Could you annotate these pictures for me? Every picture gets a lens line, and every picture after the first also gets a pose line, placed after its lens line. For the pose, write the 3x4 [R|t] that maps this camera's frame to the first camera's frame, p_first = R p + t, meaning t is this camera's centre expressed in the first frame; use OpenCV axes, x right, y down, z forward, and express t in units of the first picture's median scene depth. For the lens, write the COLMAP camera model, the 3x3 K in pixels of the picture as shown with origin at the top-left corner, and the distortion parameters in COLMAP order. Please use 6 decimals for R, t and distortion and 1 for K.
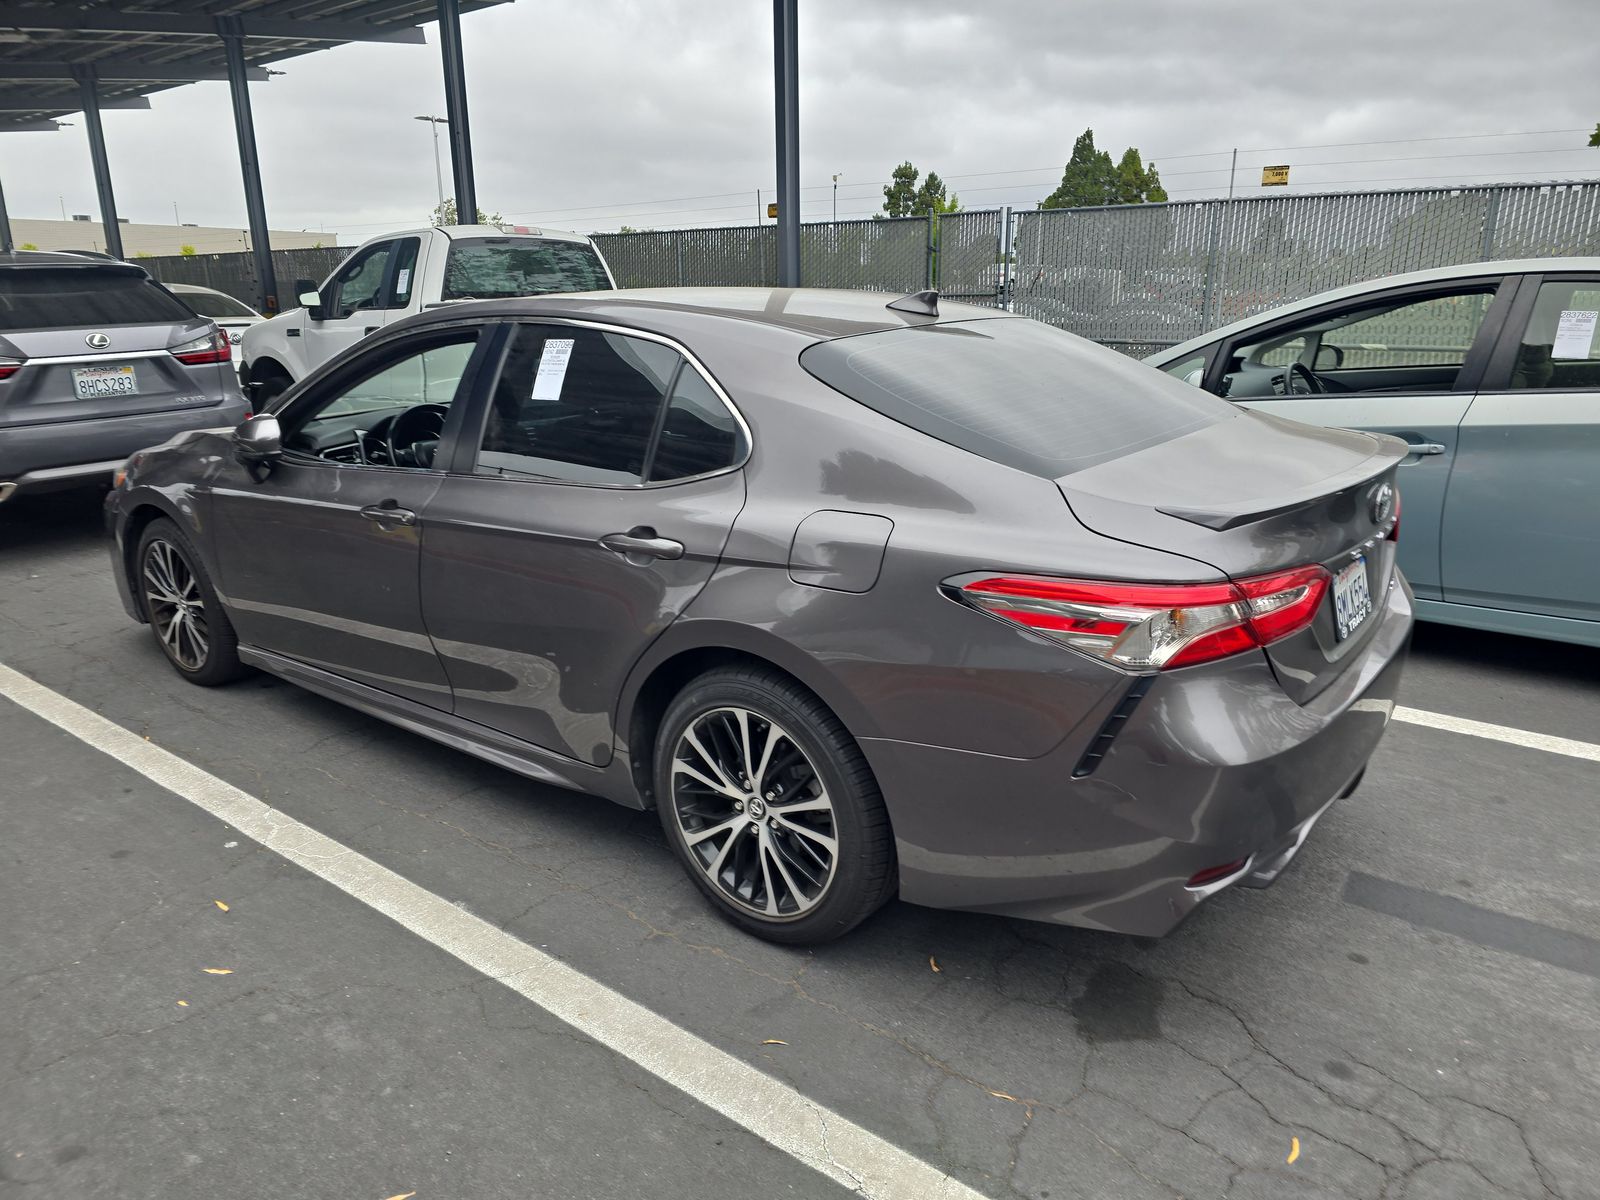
lens RADIAL K [[1100.8, 0, 790.8], [0, 1100.8, 593.9], [0, 0, 1]] dist [0.046841, -0.039900]
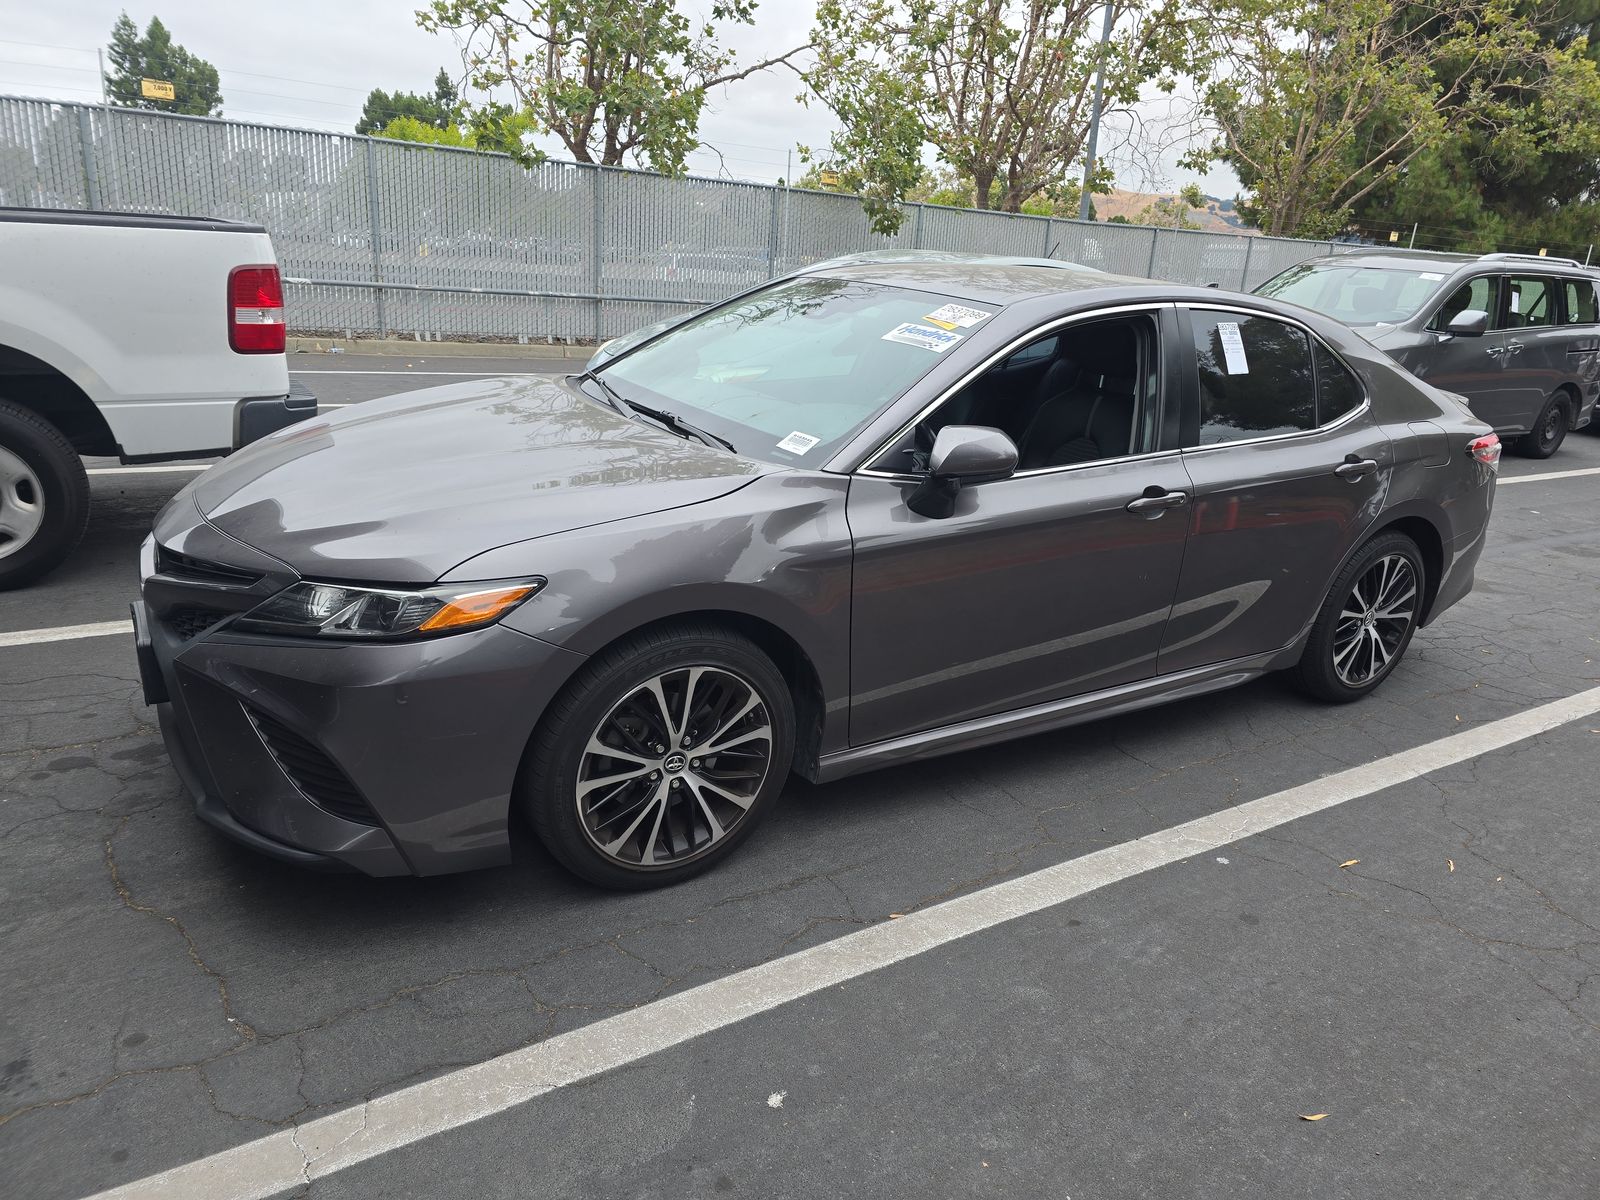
lens RADIAL K [[1100.8, 0, 790.8], [0, 1100.8, 593.9], [0, 0, 1]] dist [0.046841, -0.039900]
pose [[0.324159, -0.252042, 0.911809, -1.324487], [0.187549, 0.961845, 0.199197, -0.237185], [-0.927225, 0.106437, 0.359061, 0.897413]]
